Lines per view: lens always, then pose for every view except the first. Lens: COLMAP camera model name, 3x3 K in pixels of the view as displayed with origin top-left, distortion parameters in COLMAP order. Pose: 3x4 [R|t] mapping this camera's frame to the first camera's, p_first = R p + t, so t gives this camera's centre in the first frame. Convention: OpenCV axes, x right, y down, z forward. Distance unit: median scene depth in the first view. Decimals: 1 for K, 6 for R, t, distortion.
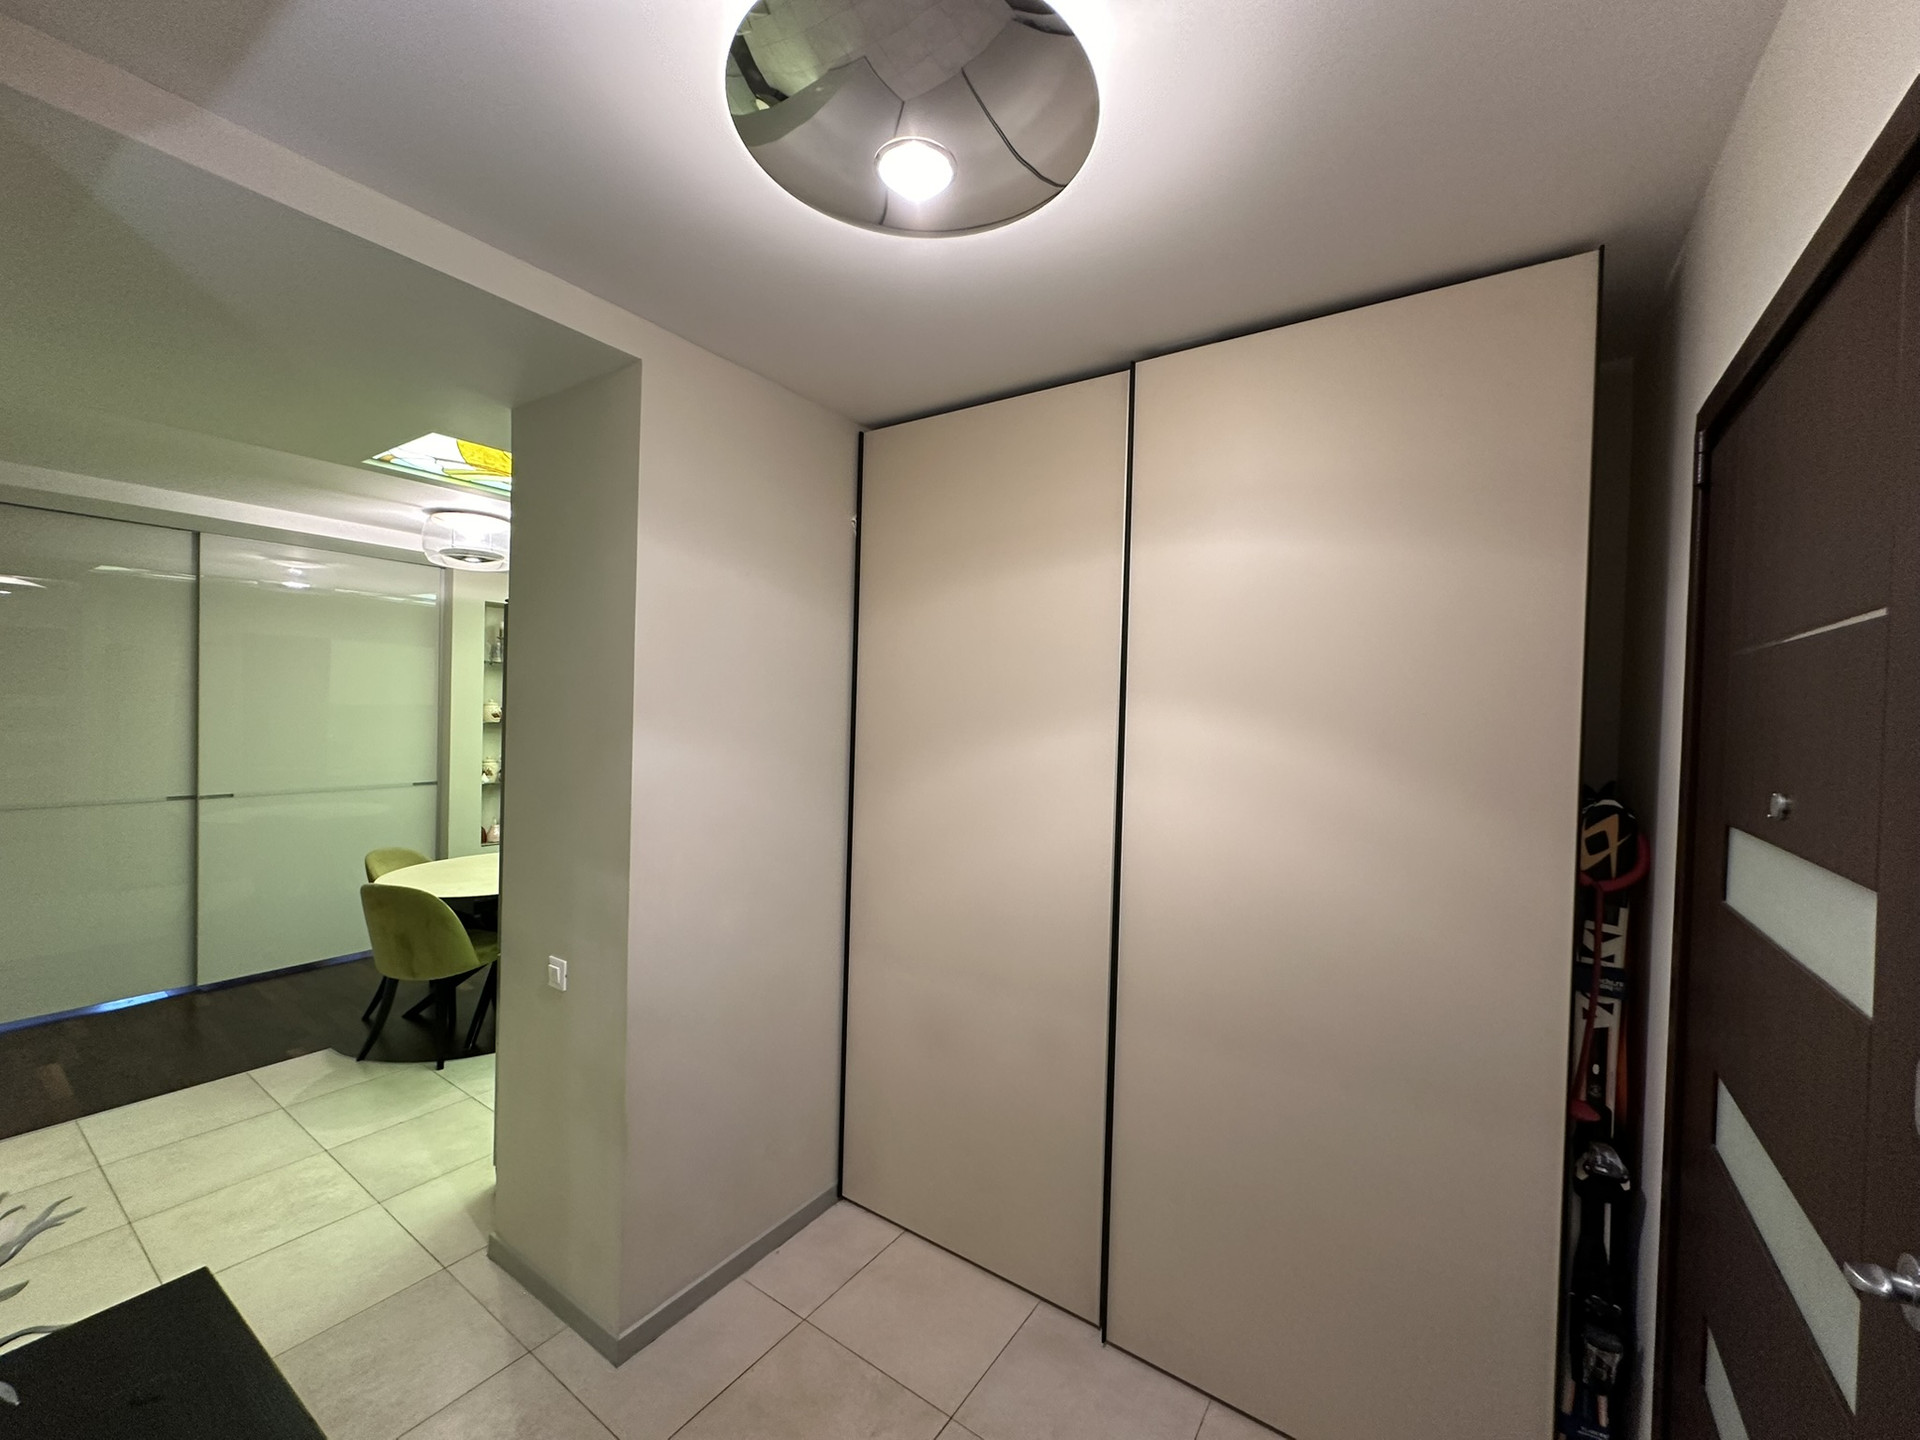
lens RADIAL K [[767.7, 0, 959.4], [0, 767.7, 718.2], [0, 0, 1]] dist [0.000263, 0.000307]
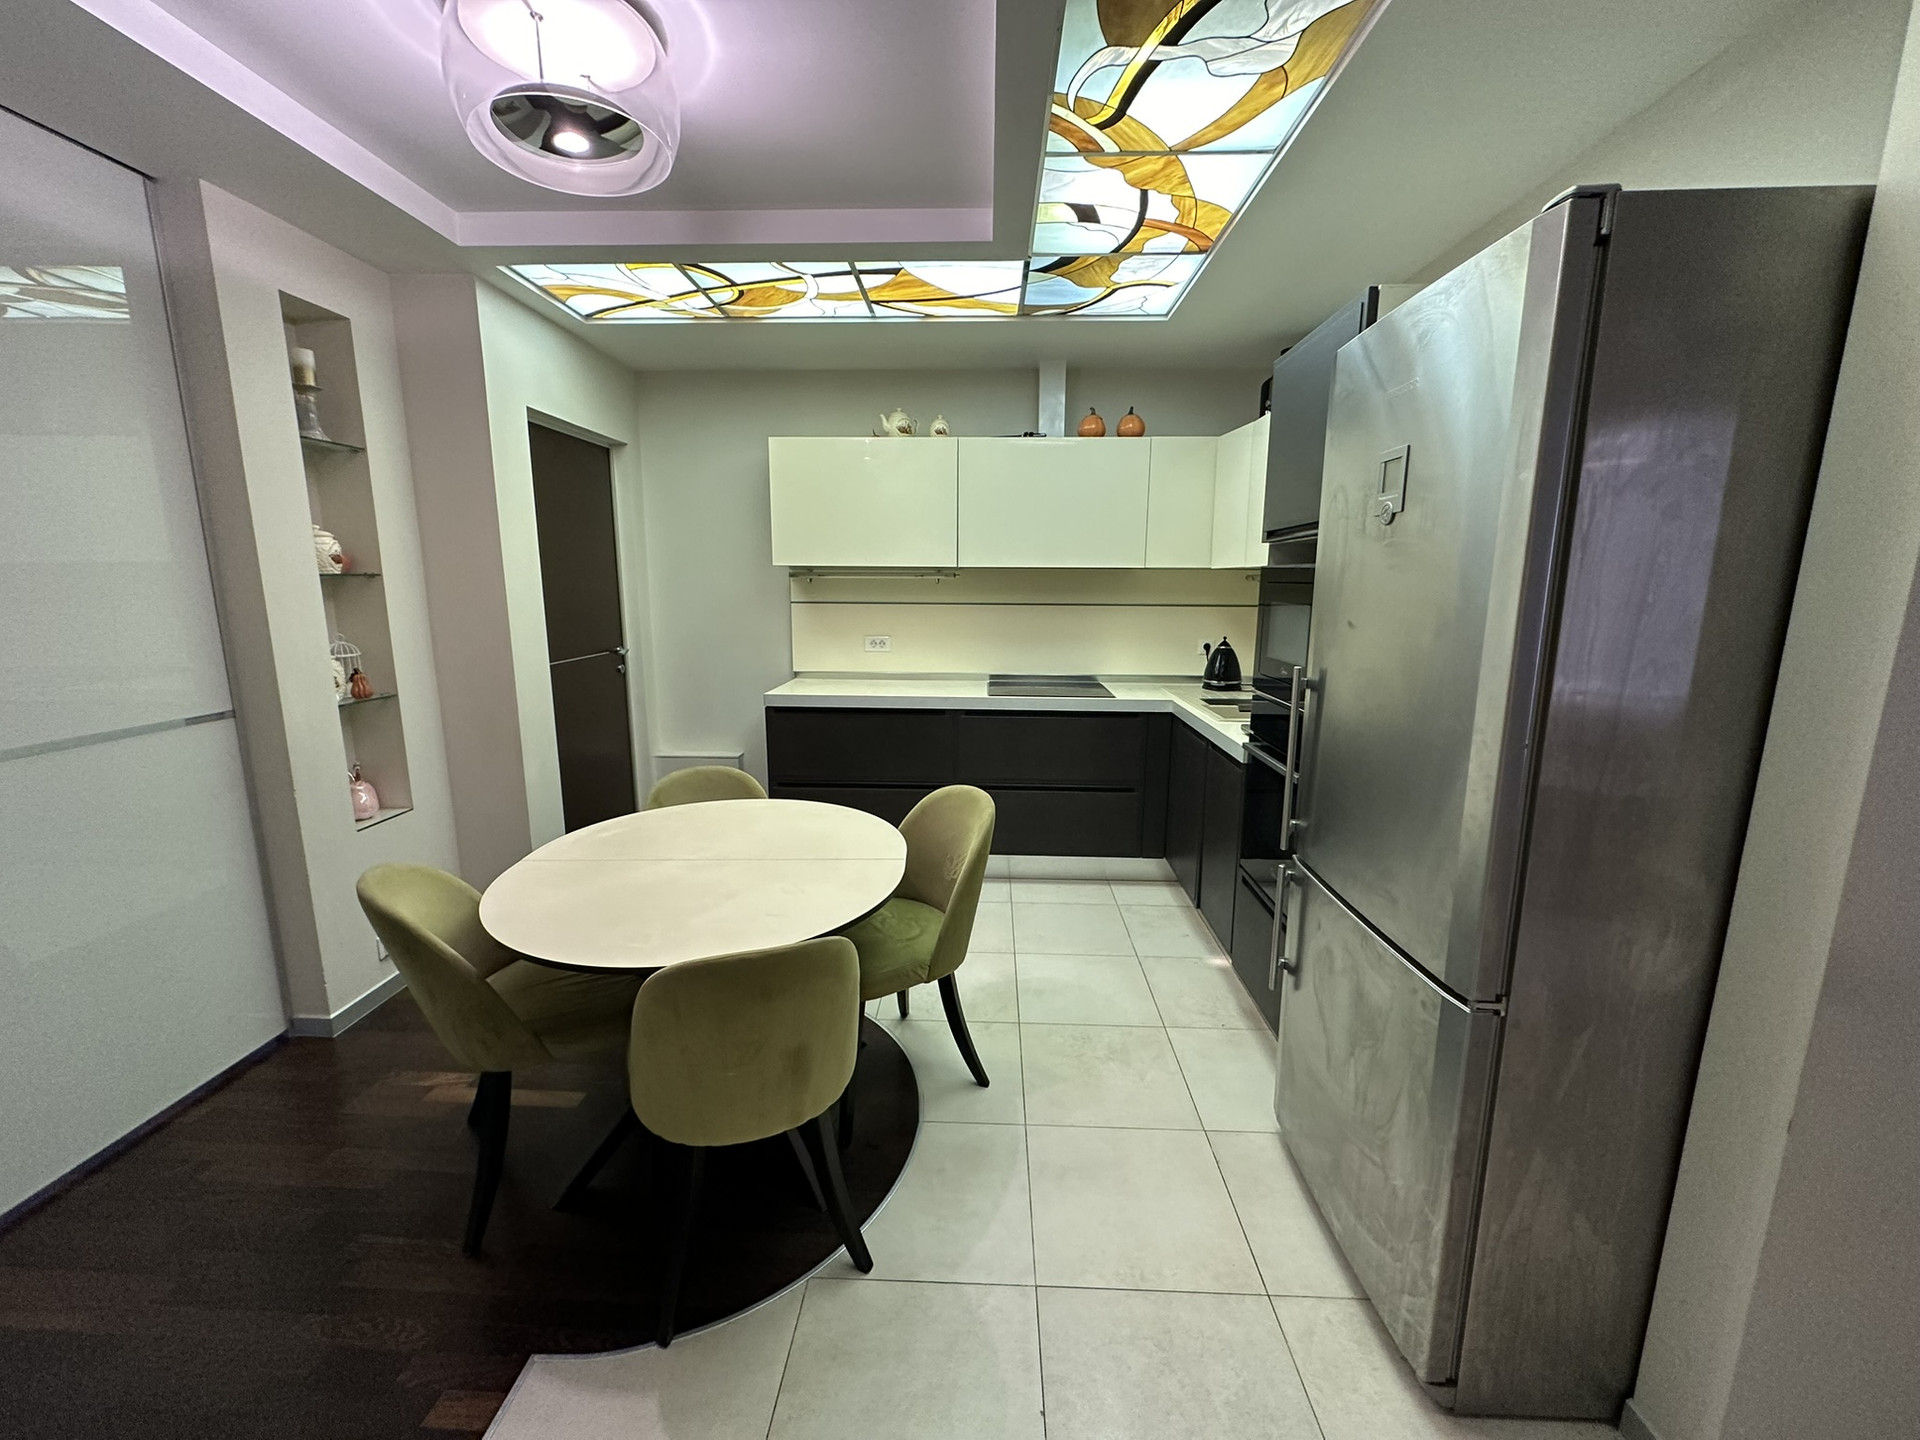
lens RADIAL K [[767.7, 0, 959.4], [0, 767.7, 718.2], [0, 0, 1]] dist [0.000263, 0.000307]
pose [[0.844155, -0.116596, 0.523267, -0.562335], [0.026138, 0.983853, 0.177059, 0.019447], [-0.535462, -0.135788, 0.833572, 0.406658]]
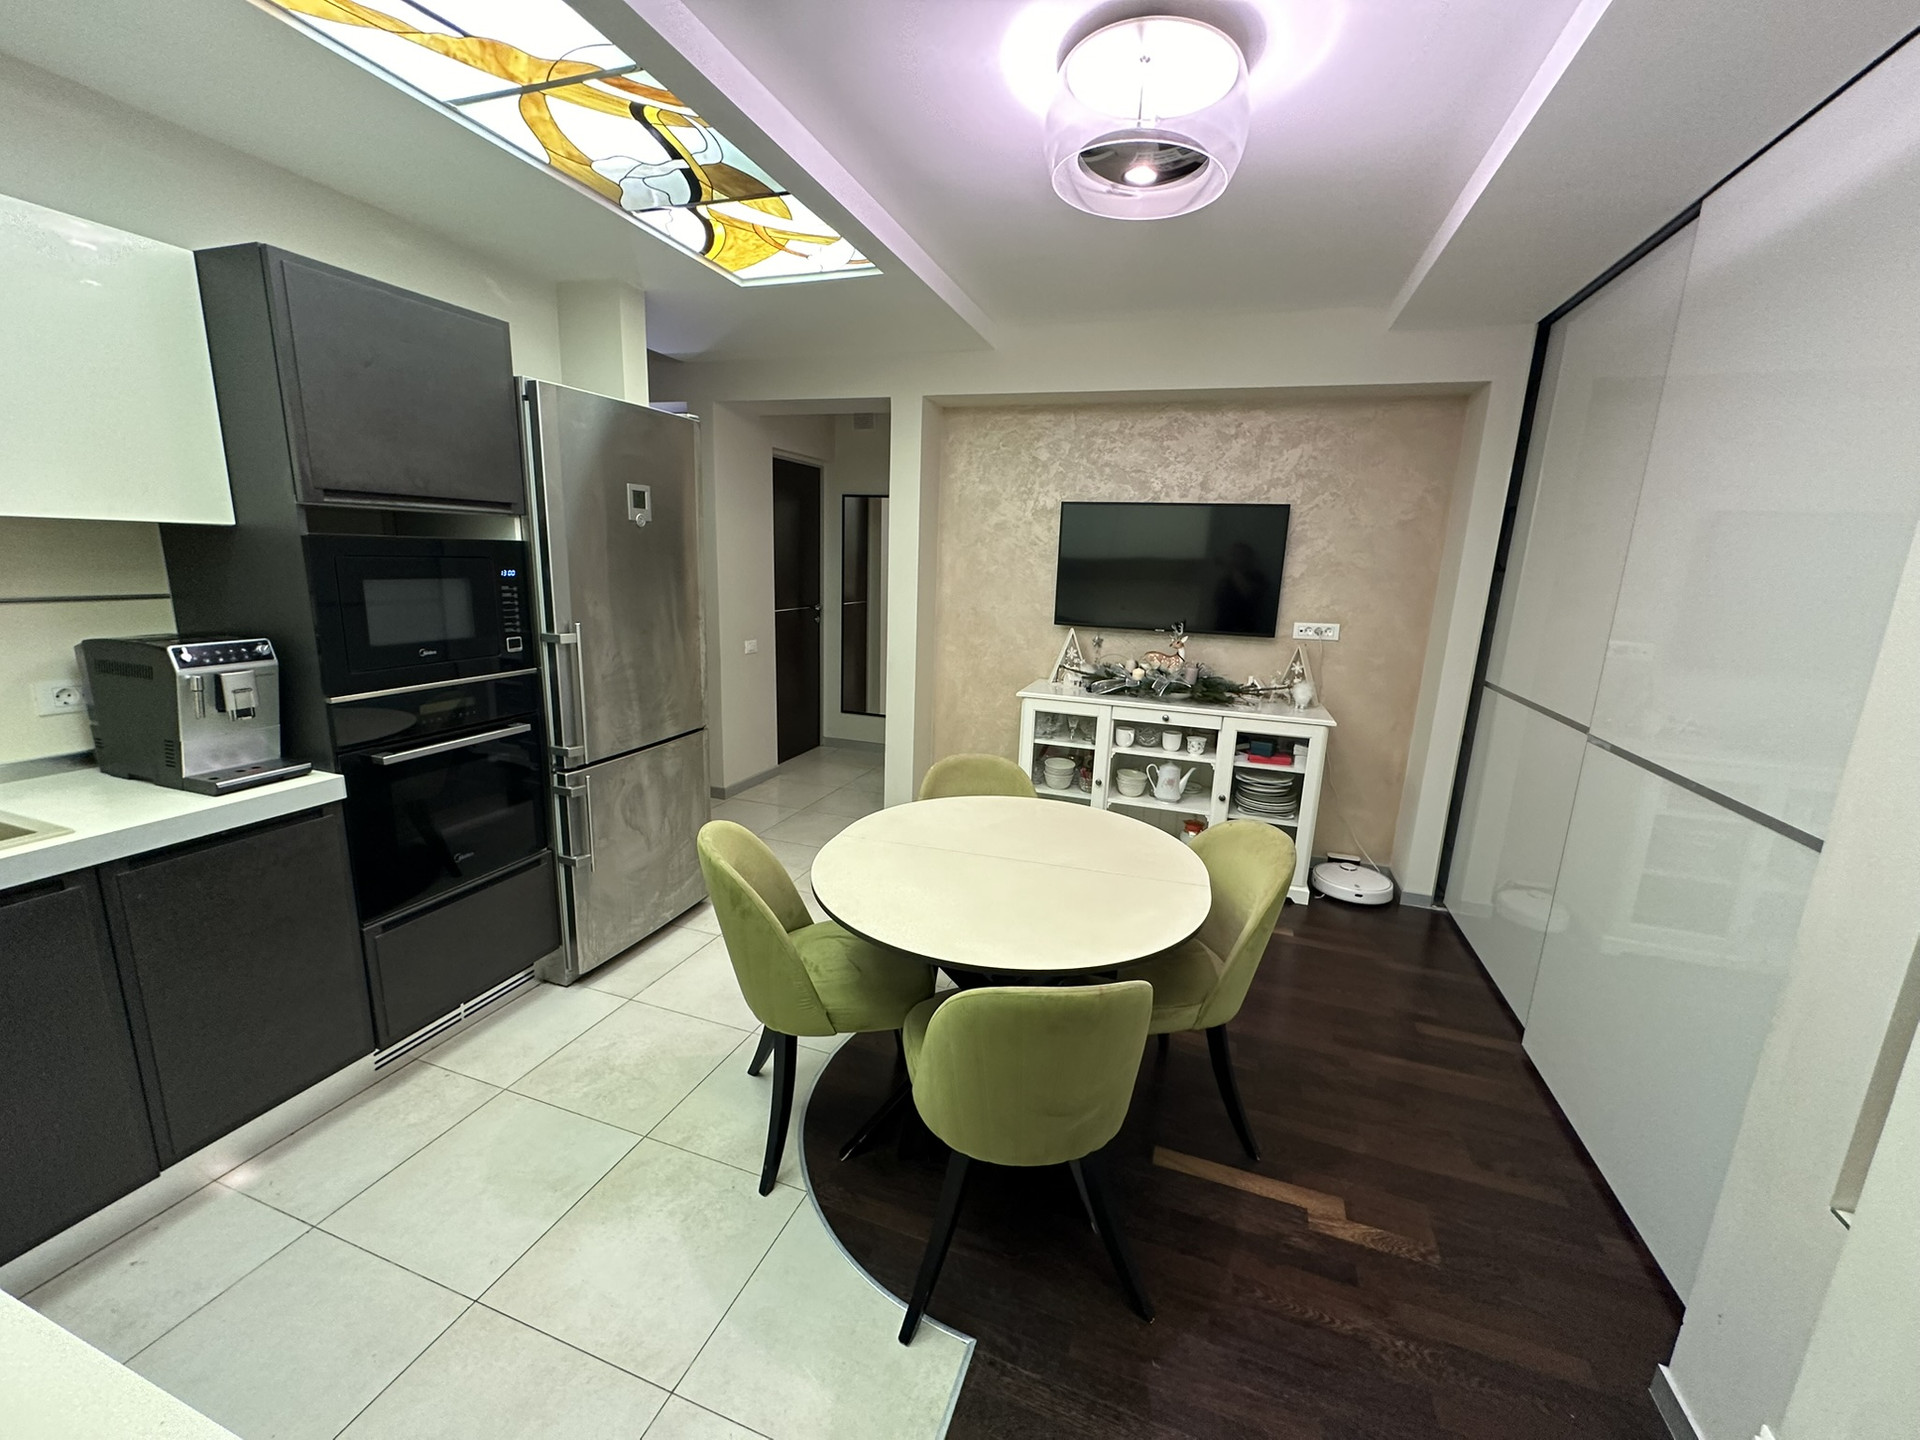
lens RADIAL K [[767.7, 0, 959.4], [0, 767.7, 718.2], [0, 0, 1]] dist [0.000263, 0.000307]
pose [[-0.961650, -0.006329, -0.274205, -0.335291], [-0.069346, 0.972863, 0.220744, -0.000154], [0.265367, 0.231294, -0.935993, 1.139166]]
